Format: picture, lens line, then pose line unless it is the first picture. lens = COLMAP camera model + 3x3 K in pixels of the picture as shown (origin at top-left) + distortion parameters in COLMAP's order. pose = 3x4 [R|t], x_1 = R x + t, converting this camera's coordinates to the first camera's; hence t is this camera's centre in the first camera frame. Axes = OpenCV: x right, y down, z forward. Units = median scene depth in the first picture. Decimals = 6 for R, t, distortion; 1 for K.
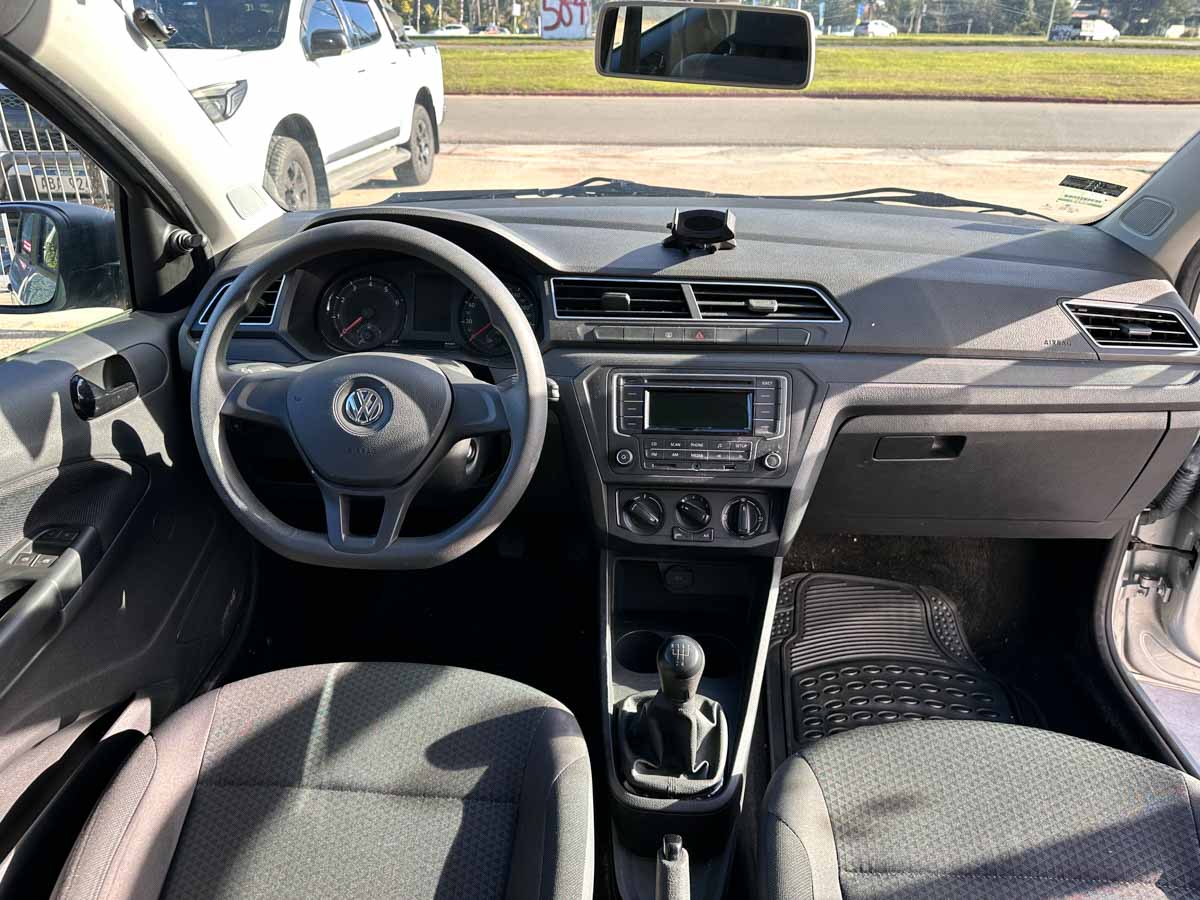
lens RADIAL K [[853.3, 0, 600.0], [0, 853.3, 450.0], [0, 0, 1]] dist [0.001408, -0.008976]
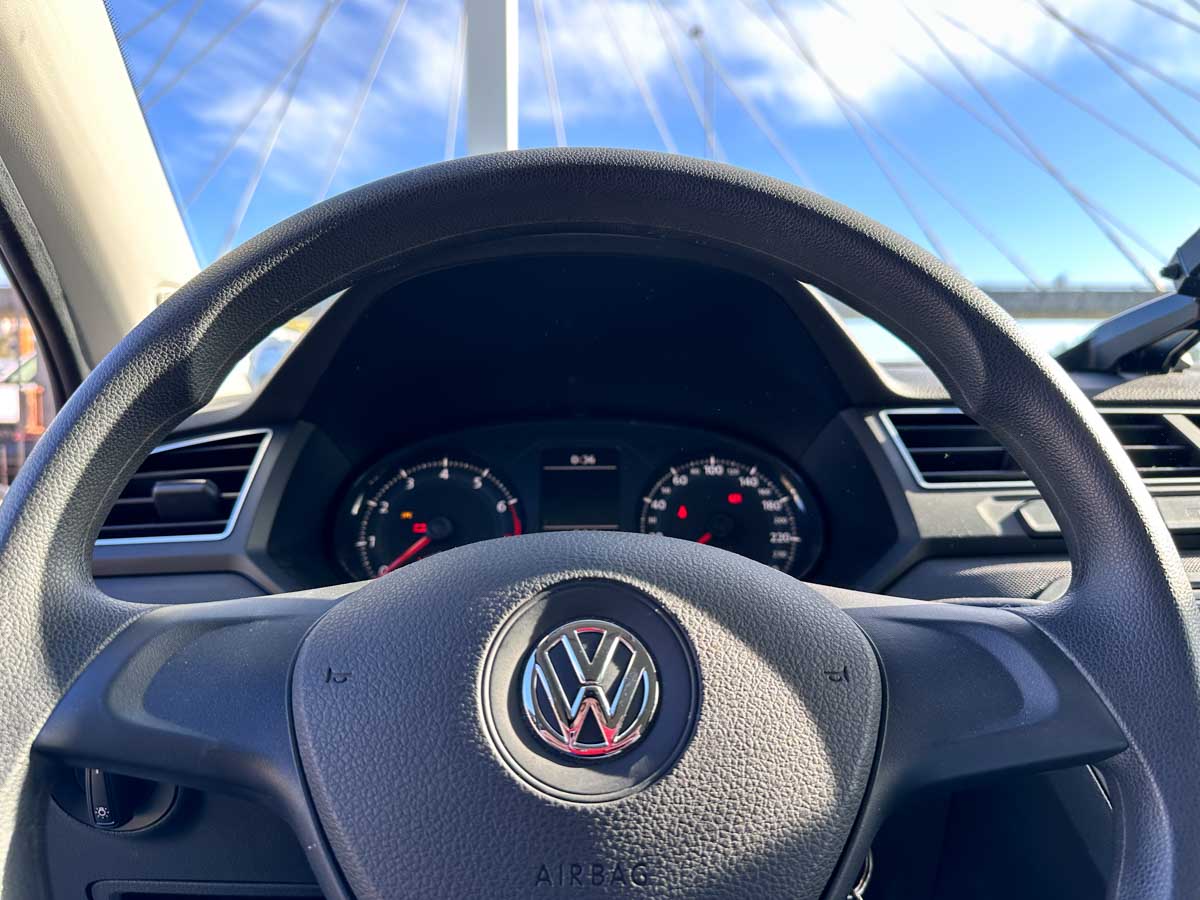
lens RADIAL K [[853.3, 0, 600.0], [0, 853.3, 450.0], [0, 0, 1]] dist [0.001408, -0.008976]
pose [[0.996098, -0.021197, 0.085667, -0.251025], [0.053771, 0.915504, -0.398700, -0.010568], [-0.069978, 0.401751, 0.913071, 0.618090]]
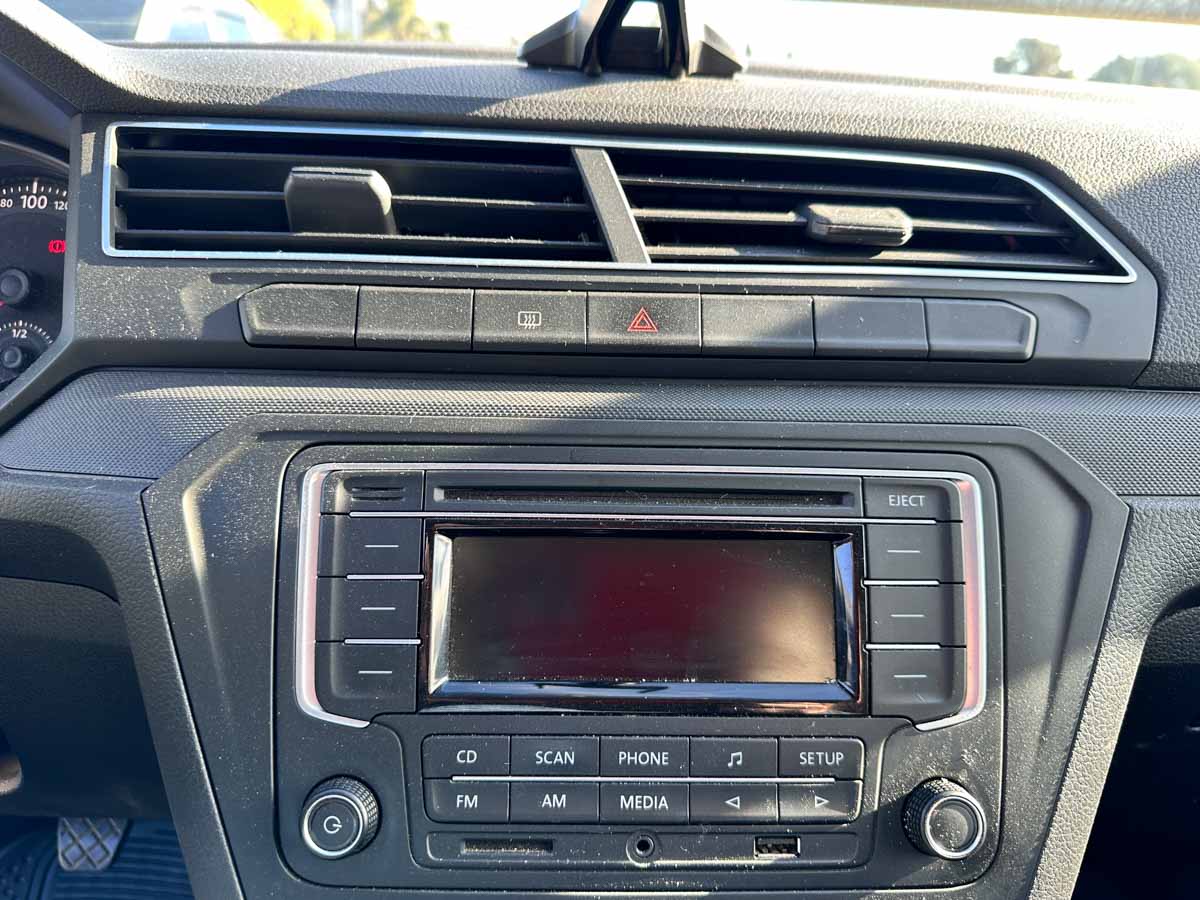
lens RADIAL K [[853.3, 0, 600.0], [0, 853.3, 450.0], [0, 0, 1]] dist [0.001408, -0.008976]
pose [[0.995851, -0.005675, 0.090821, 0.078168], [0.013044, 0.996648, -0.080757, -0.072108], [-0.090059, 0.081607, 0.992587, 0.735600]]
